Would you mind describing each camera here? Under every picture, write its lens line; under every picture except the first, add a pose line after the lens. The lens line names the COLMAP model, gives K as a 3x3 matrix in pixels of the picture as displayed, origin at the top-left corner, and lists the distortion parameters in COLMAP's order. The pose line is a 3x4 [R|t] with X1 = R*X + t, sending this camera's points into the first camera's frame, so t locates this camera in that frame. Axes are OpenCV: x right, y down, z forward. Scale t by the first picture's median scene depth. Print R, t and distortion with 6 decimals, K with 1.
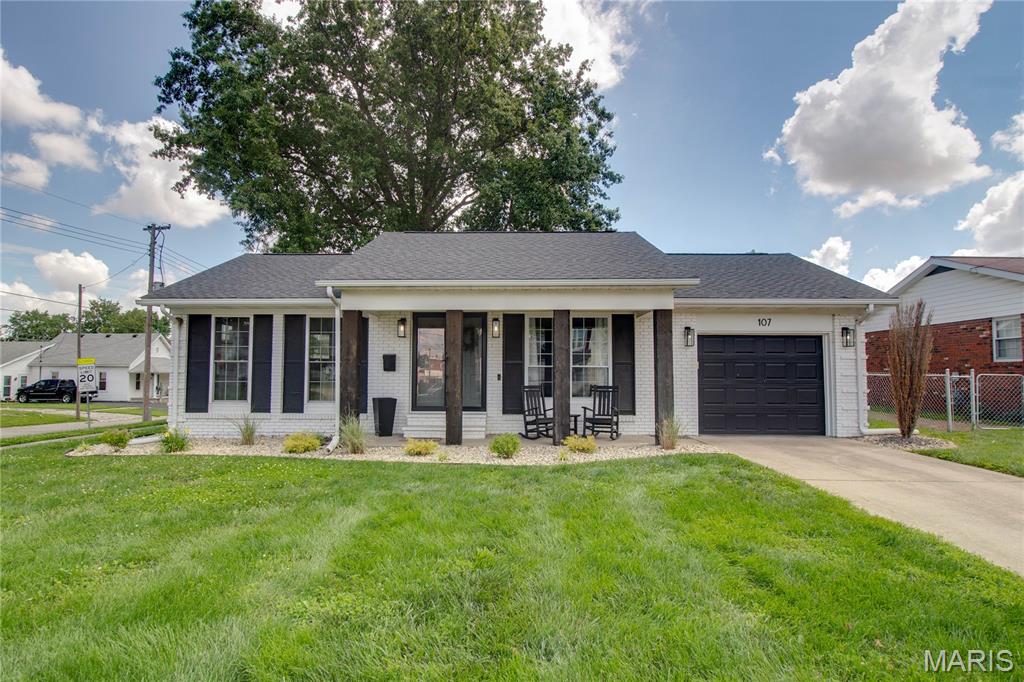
lens RADIAL K [[592.0, 0, 486.1], [0, 592.0, 345.6], [0, 0, 1]] dist [-0.014330, -0.004795]
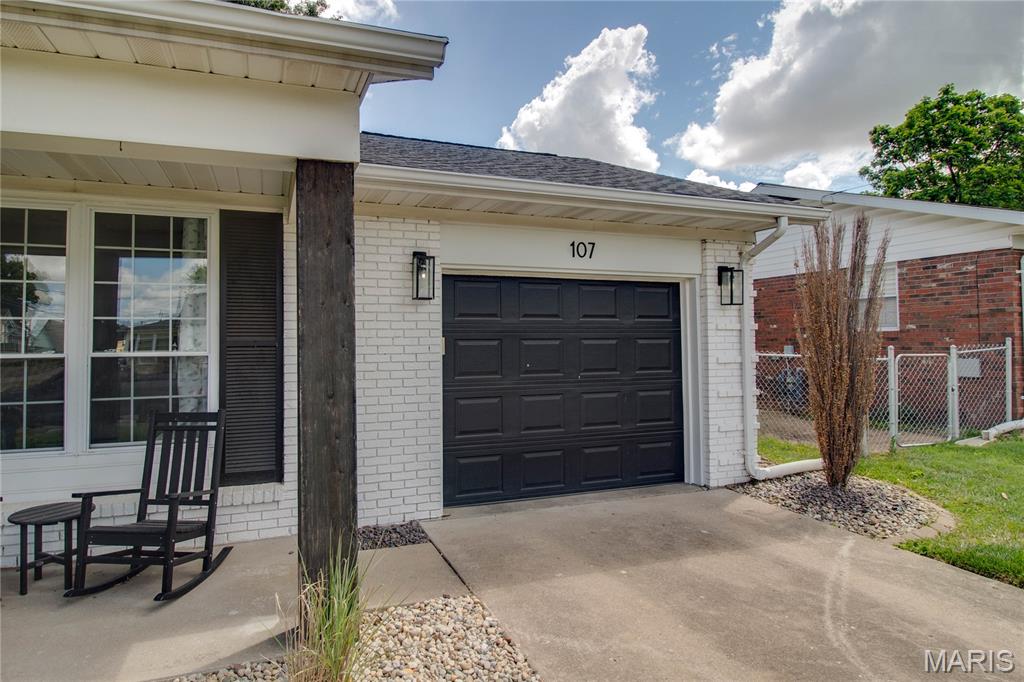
lens RADIAL K [[580.4, 0, 484.4], [0, 580.4, 325.0], [0, 0, 1]] dist [-0.004361, -0.006061]
pose [[0.921565, -0.001968, 0.388219, 0.224532], [-0.006472, 0.999770, 0.020430, 0.009643], [-0.388170, -0.021340, 0.921341, 0.606961]]
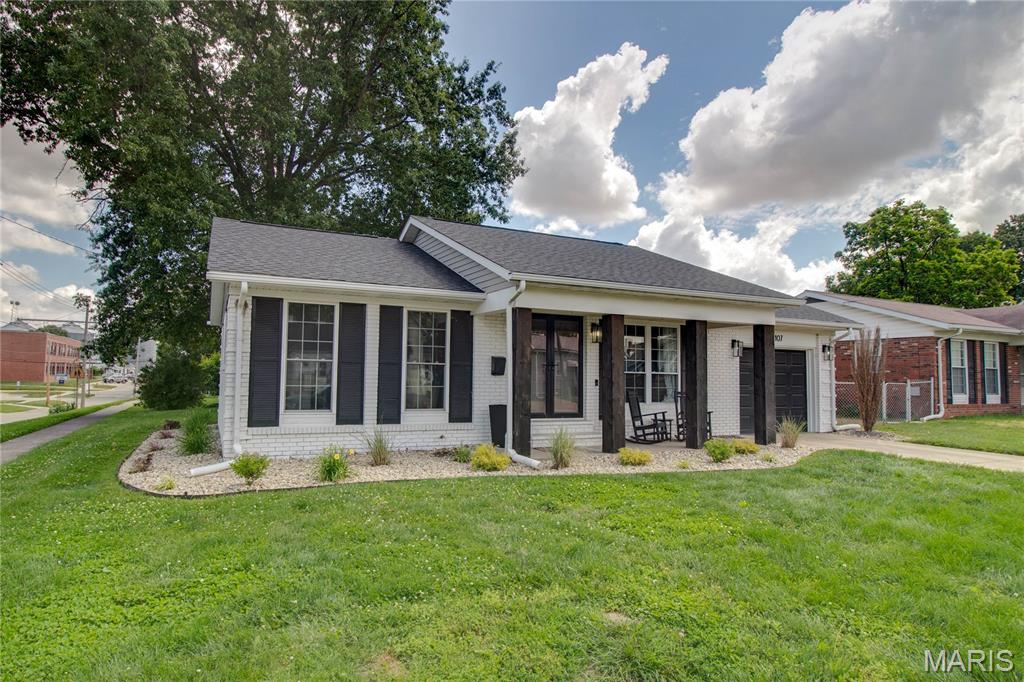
lens RADIAL K [[618.3, 0, 477.1], [0, 618.3, 348.0], [0, 0, 1]] dist [-0.003529, -0.003091]
pose [[0.883683, 0.032321, 0.466969, -0.639701], [-0.033837, 0.999414, -0.005141, 0.007260], [-0.466861, -0.011258, 0.884259, 0.177565]]
